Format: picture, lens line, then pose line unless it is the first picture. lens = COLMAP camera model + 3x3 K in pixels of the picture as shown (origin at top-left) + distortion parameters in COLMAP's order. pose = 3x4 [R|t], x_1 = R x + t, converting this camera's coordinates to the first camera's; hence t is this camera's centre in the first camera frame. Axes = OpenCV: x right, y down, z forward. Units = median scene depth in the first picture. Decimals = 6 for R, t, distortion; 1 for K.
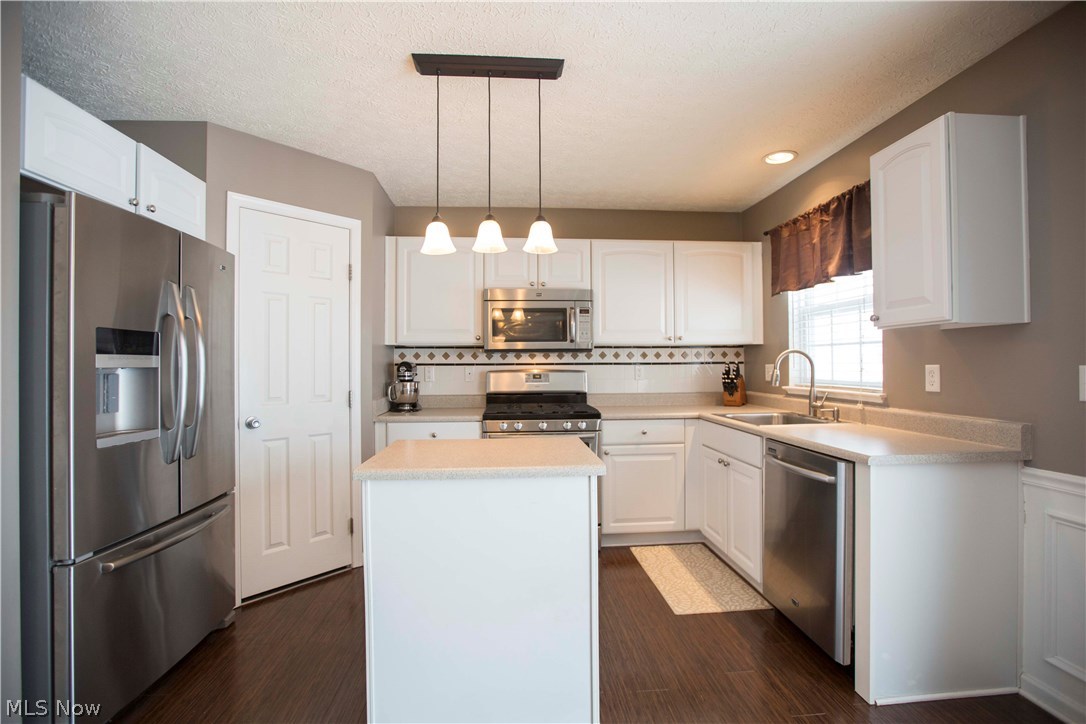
lens RADIAL K [[498.3, 0, 544.2], [0, 498.3, 358.2], [0, 0, 1]] dist [-0.051891, 0.019008]
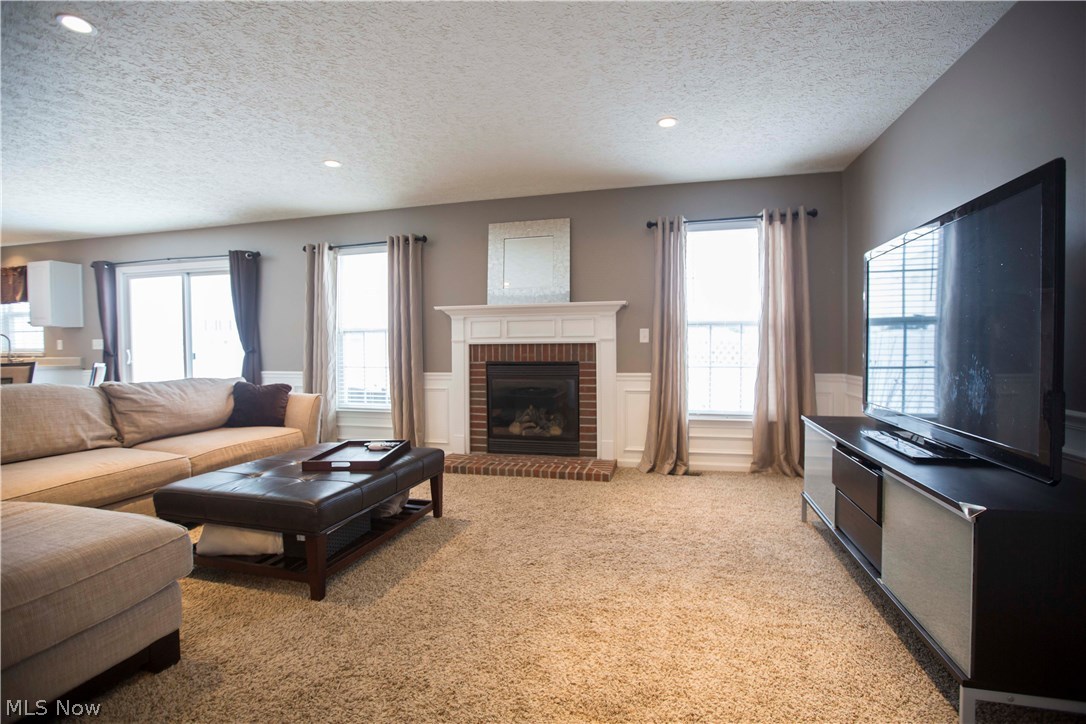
lens RADIAL K [[498.3, 0, 545.2], [0, 498.3, 358.7], [0, 0, 1]] dist [-0.051891, 0.019008]
pose [[0.310424, -0.021489, 0.950355, -0.611743], [-0.001637, 0.999731, 0.023140, 0.033101], [-0.950597, -0.008739, 0.310305, -1.585141]]
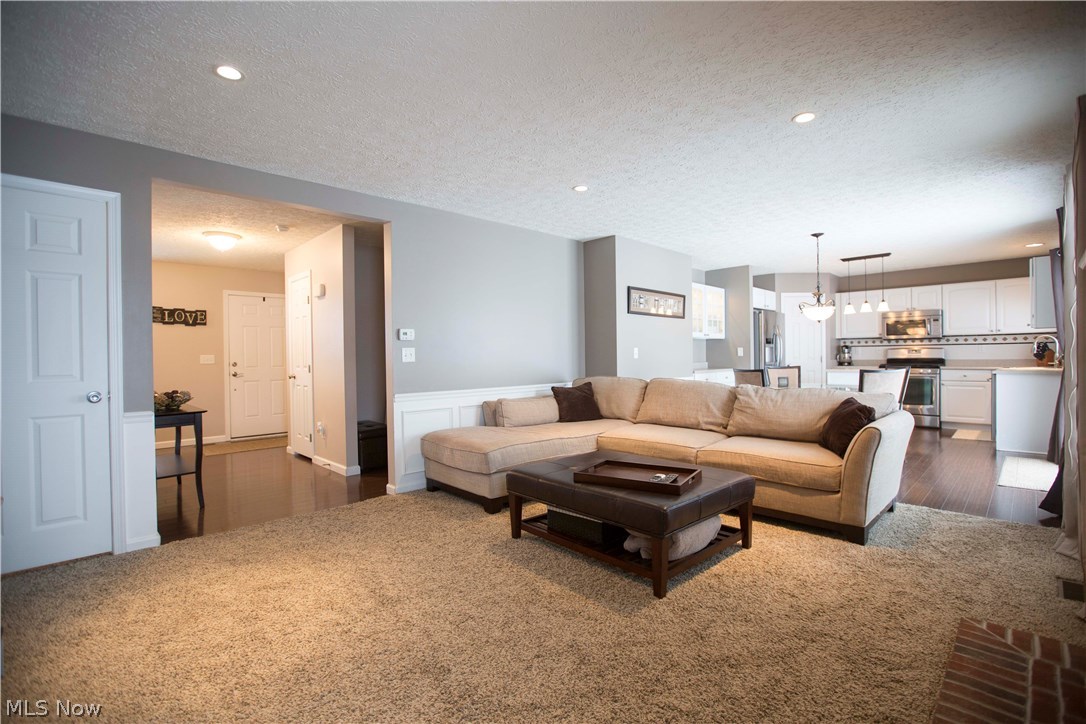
lens RADIAL K [[498.3, 0, 540.9], [0, 498.3, 359.5], [0, 0, 1]] dist [-0.051891, 0.019008]
pose [[0.649208, 0.001419, -0.760609, 0.569245], [0.017600, 0.999702, 0.016887, 0.010613], [0.760407, -0.024350, 0.648990, -1.666481]]
